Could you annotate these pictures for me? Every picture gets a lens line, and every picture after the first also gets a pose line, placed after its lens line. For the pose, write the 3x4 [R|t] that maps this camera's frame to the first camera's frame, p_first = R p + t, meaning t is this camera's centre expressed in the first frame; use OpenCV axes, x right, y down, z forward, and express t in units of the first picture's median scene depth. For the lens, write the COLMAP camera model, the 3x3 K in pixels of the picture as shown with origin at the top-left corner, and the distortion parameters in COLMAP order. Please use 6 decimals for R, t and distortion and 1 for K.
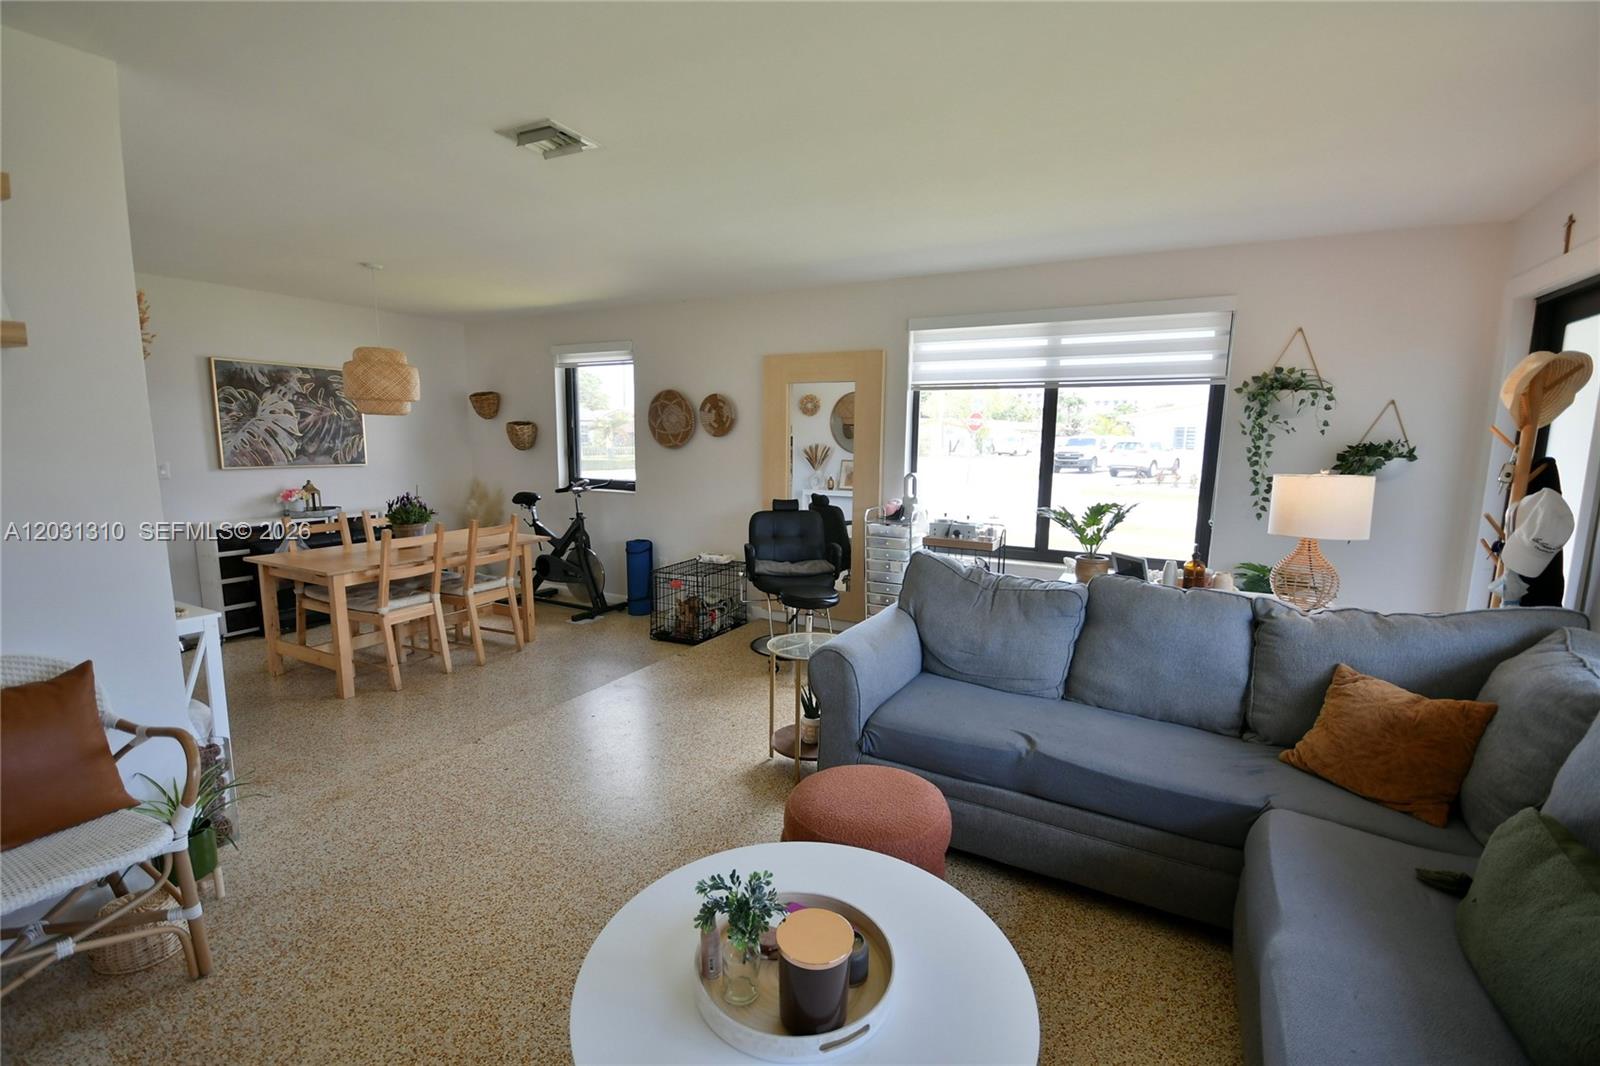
lens RADIAL K [[698.9, 0, 797.0], [0, 698.9, 533.2], [0, 0, 1]] dist [0.008111, -0.010659]
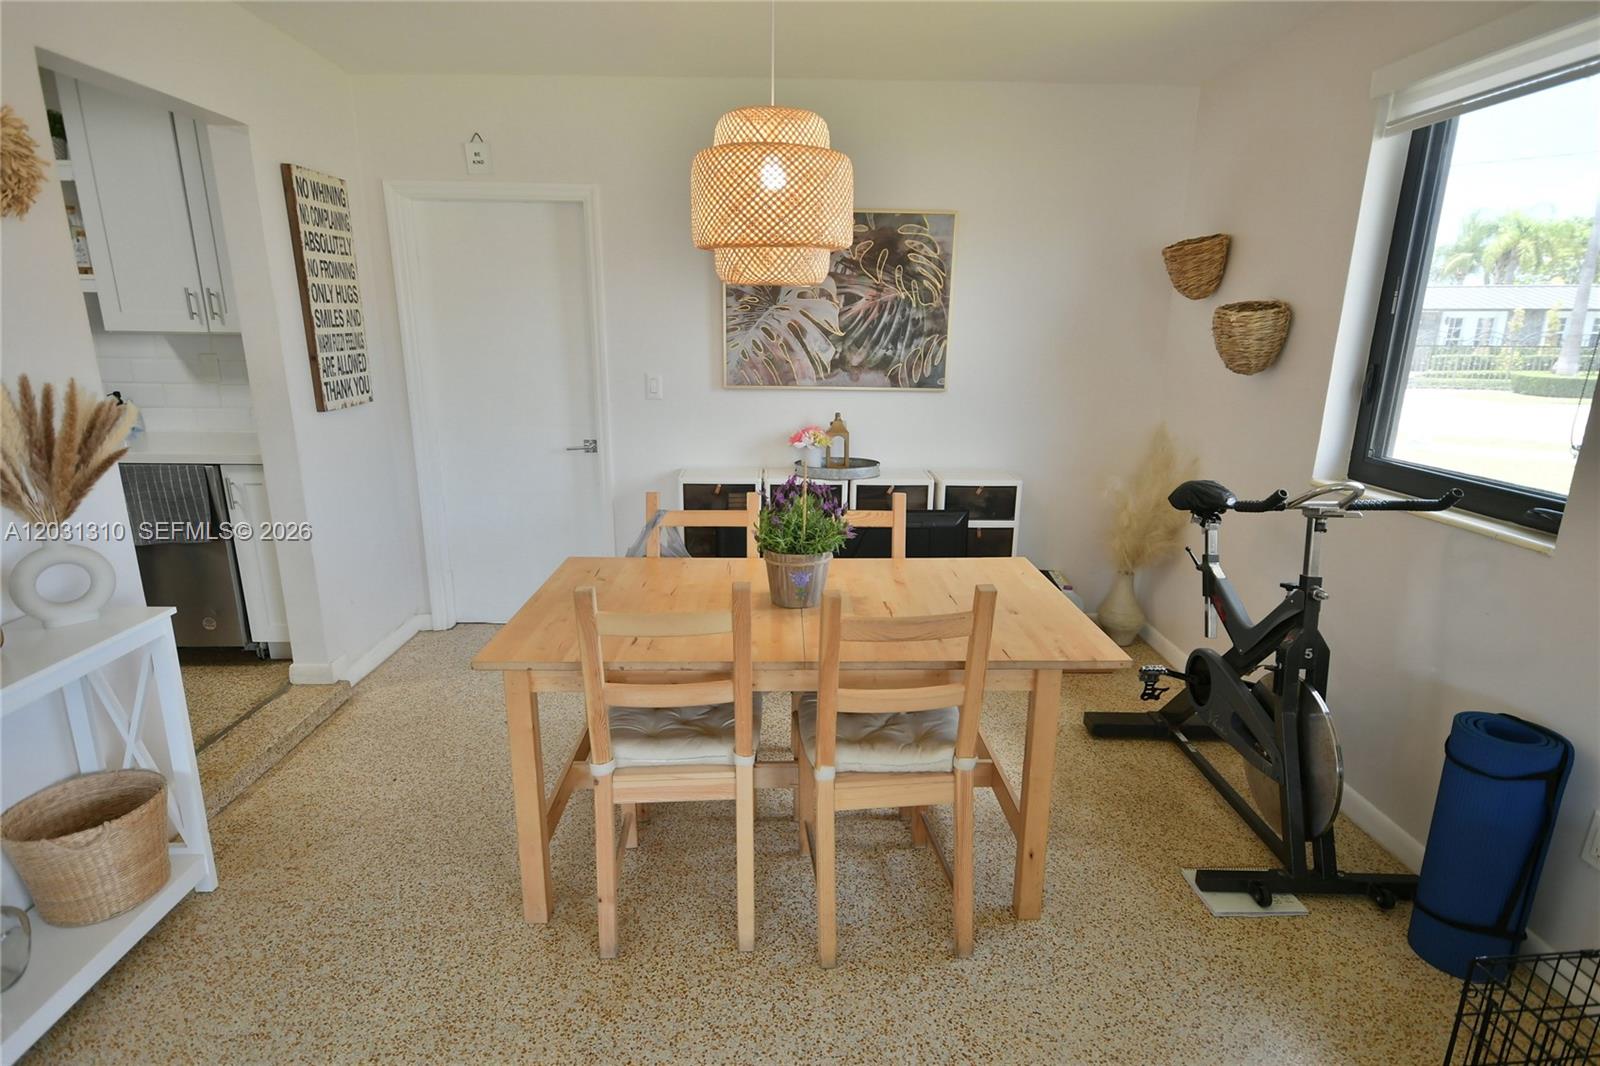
lens RADIAL K [[817.5, 0, 805.2], [0, 817.5, 537.7], [0, 0, 1]] dist [0.000598, 0.000714]
pose [[0.493183, 0.212061, -0.843683, -0.109991], [-0.124879, 0.977047, 0.172582, -0.086247], [0.860916, 0.020244, 0.508345, 0.614437]]
